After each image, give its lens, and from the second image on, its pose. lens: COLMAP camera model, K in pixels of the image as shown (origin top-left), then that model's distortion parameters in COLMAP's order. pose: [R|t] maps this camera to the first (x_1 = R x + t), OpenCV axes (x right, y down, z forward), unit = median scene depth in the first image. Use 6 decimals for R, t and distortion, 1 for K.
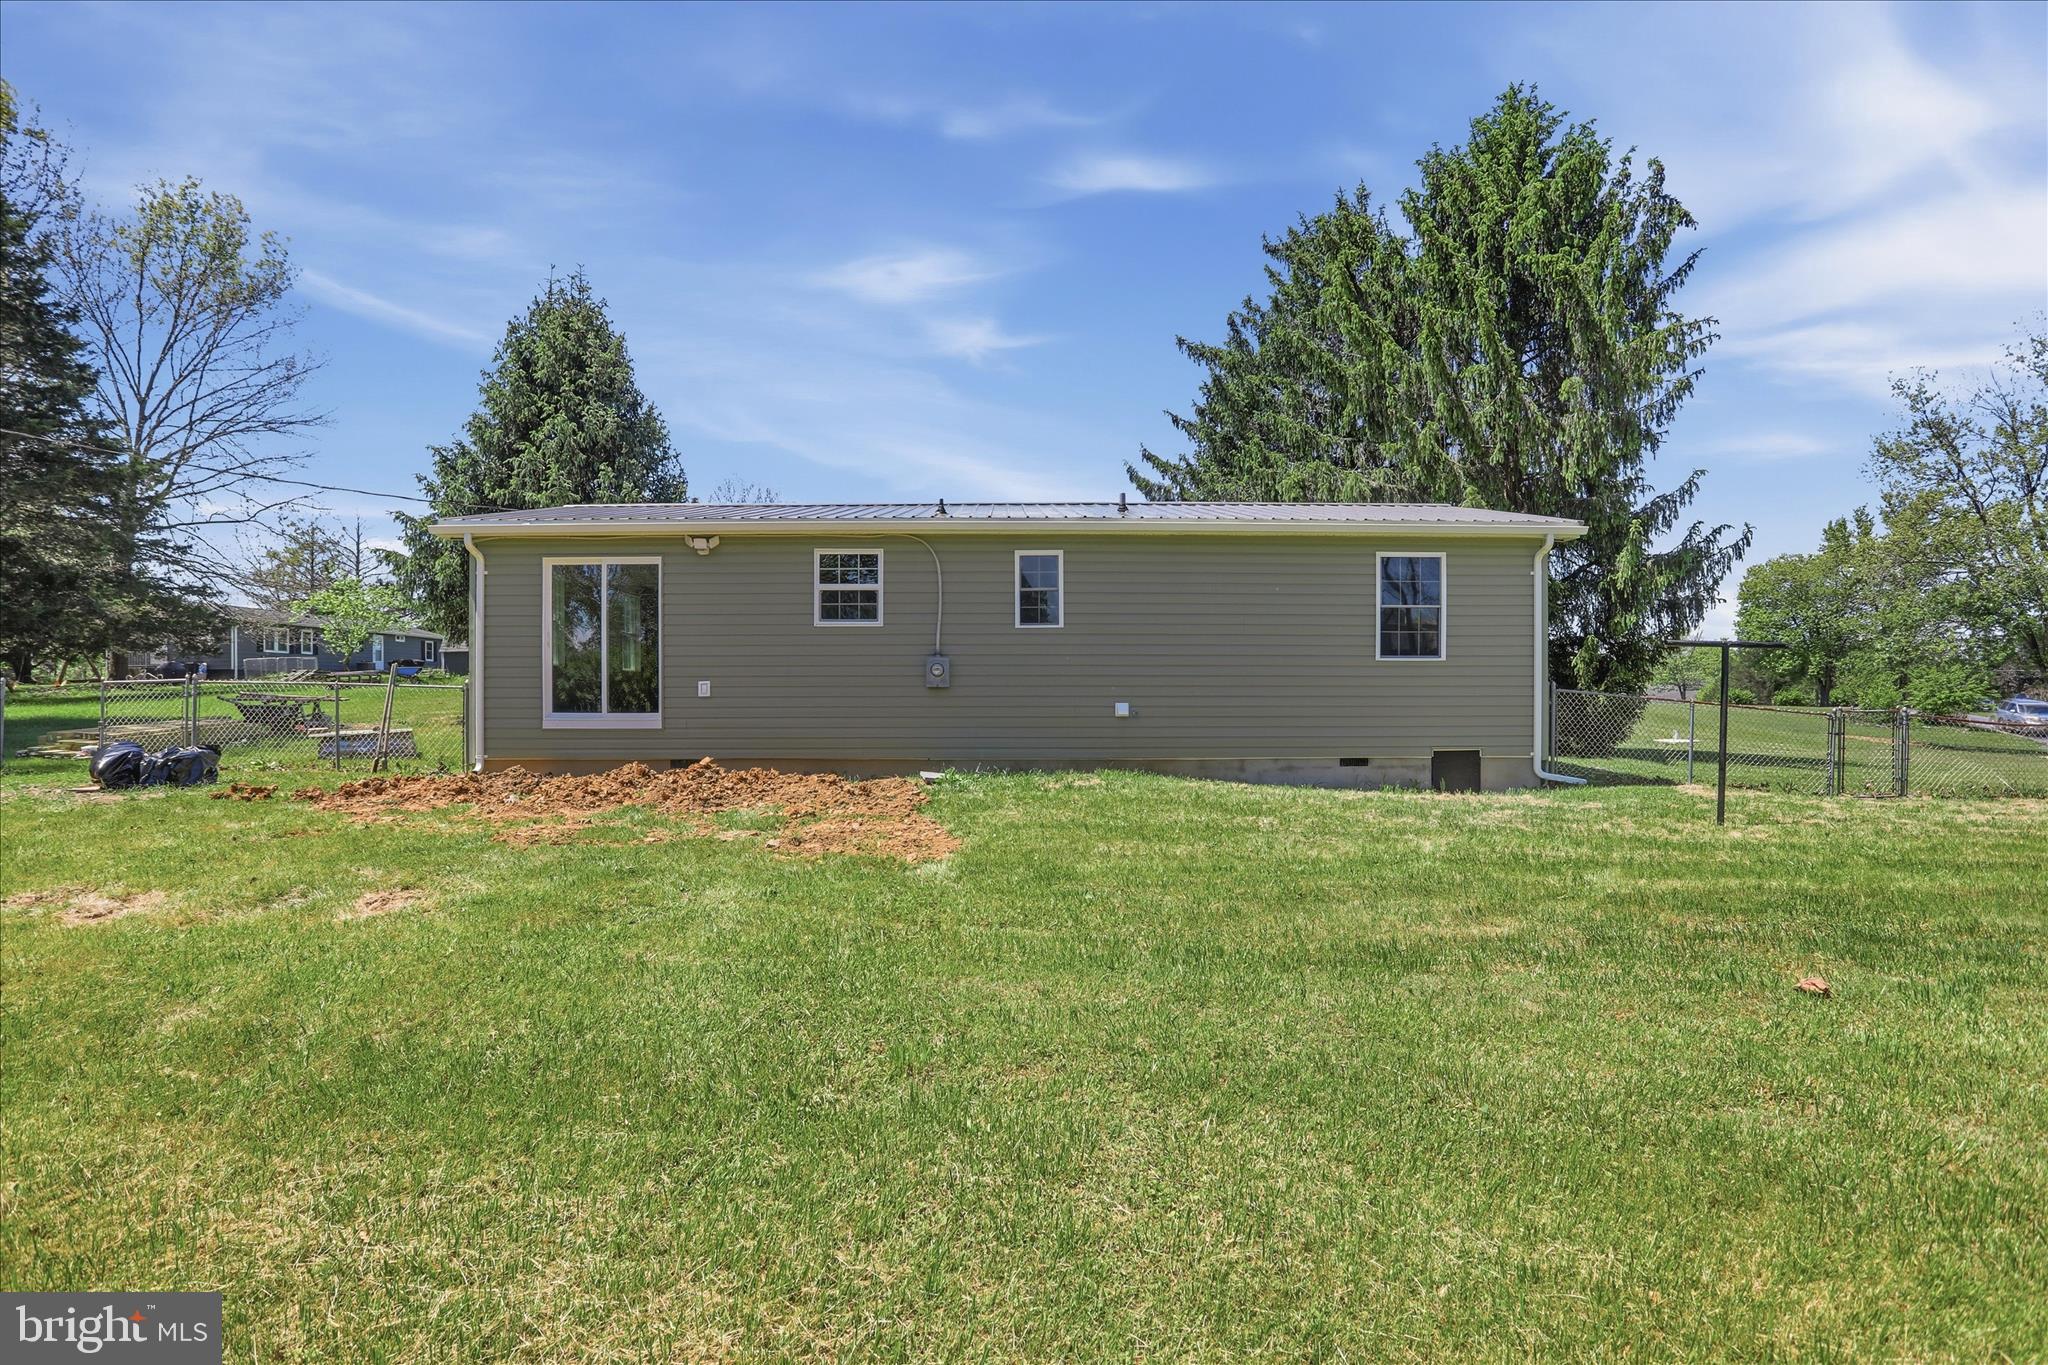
lens RADIAL K [[1007.2, 0, 1022.8], [0, 1007.2, 694.0], [0, 0, 1]] dist [-0.050571, 0.000673]
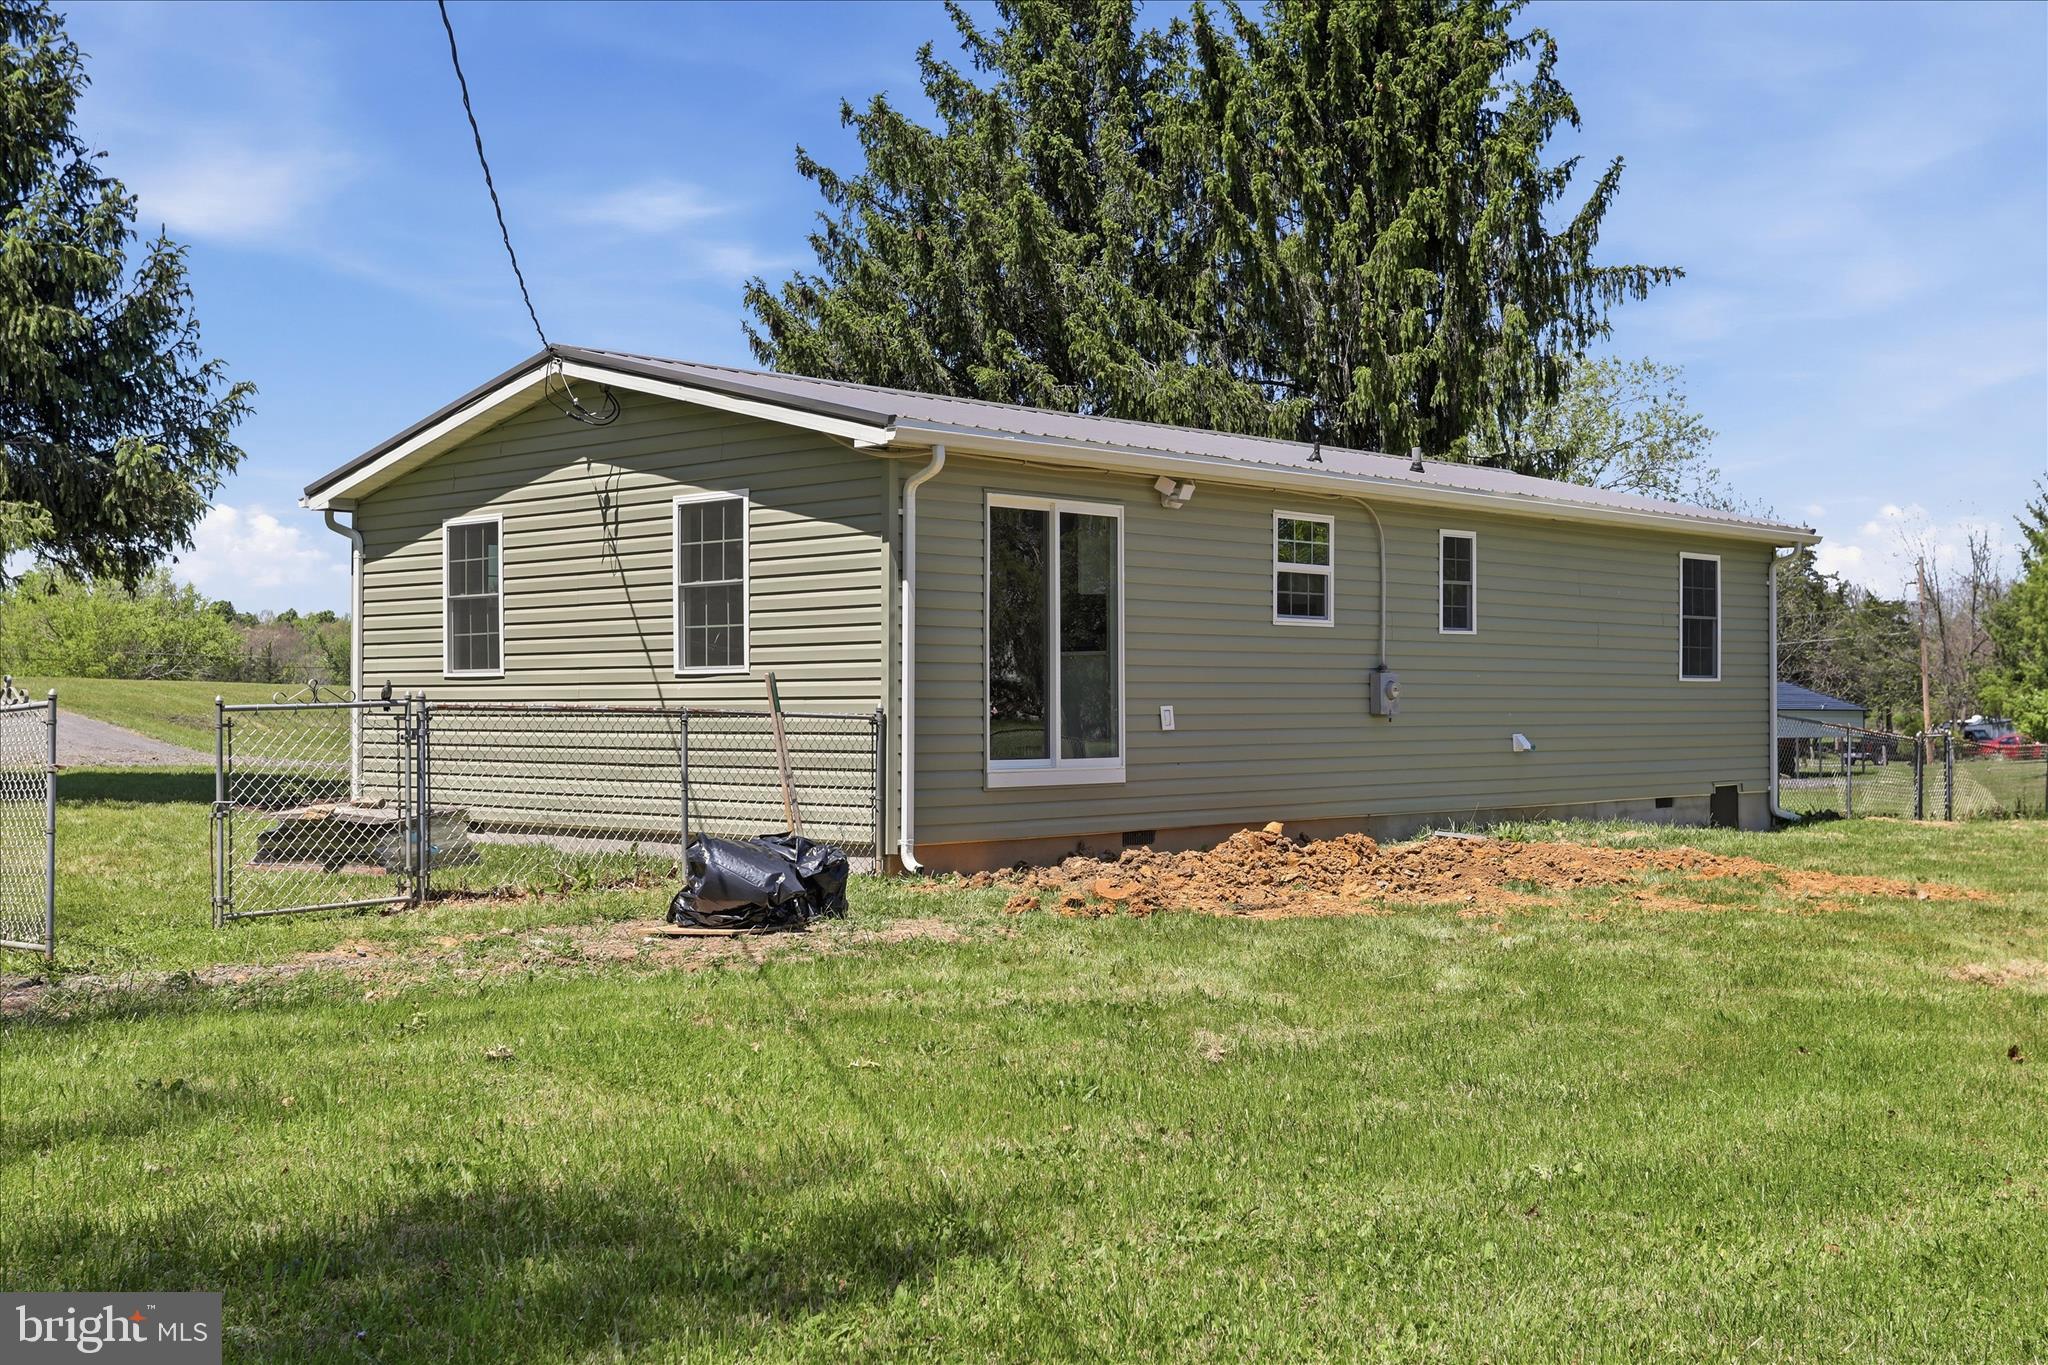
lens RADIAL K [[2225.6, 0, 1024.4], [0, 2225.6, 637.7], [0, 0, 1]] dist [0.072299, 0.002062]
pose [[0.696336, 0.020926, 0.717410, -1.392776], [-0.000318, 0.999584, -0.028848, -0.015280], [-0.717716, 0.019859, 0.696053, 0.079916]]
